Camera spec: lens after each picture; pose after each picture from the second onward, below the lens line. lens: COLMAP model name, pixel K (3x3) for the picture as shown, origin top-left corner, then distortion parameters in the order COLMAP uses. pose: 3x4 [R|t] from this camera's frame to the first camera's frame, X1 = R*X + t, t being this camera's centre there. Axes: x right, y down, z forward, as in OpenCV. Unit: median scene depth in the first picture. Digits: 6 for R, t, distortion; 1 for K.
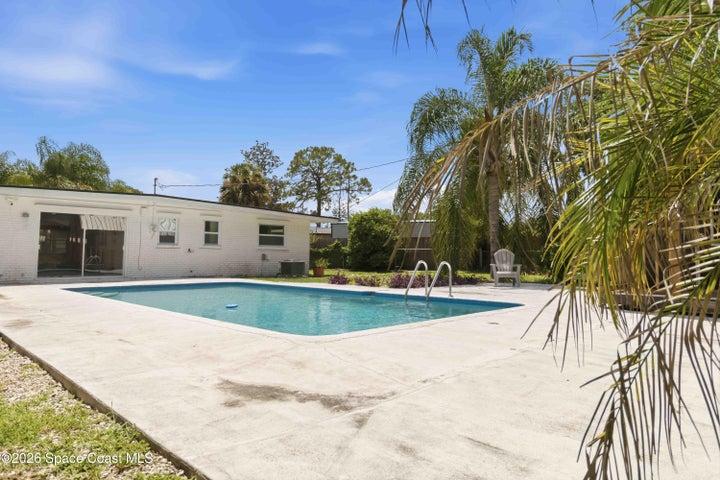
lens RADIAL K [[478.7, 0, 362.0], [0, 478.7, 221.2], [0, 0, 1]] dist [-0.000526, 0.000192]
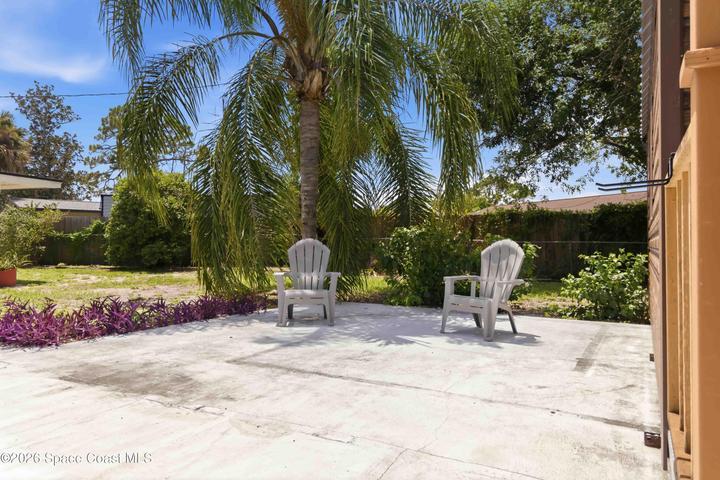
lens RADIAL K [[509.5, 0, 359.7], [0, 509.5, 229.6], [0, 0, 1]] dist [-0.004227, -0.003976]
pose [[0.966379, 0.008753, 0.256973, 0.053666], [-0.021683, 0.998635, 0.047524, 0.006319], [-0.256207, -0.051498, 0.965249, 0.126870]]
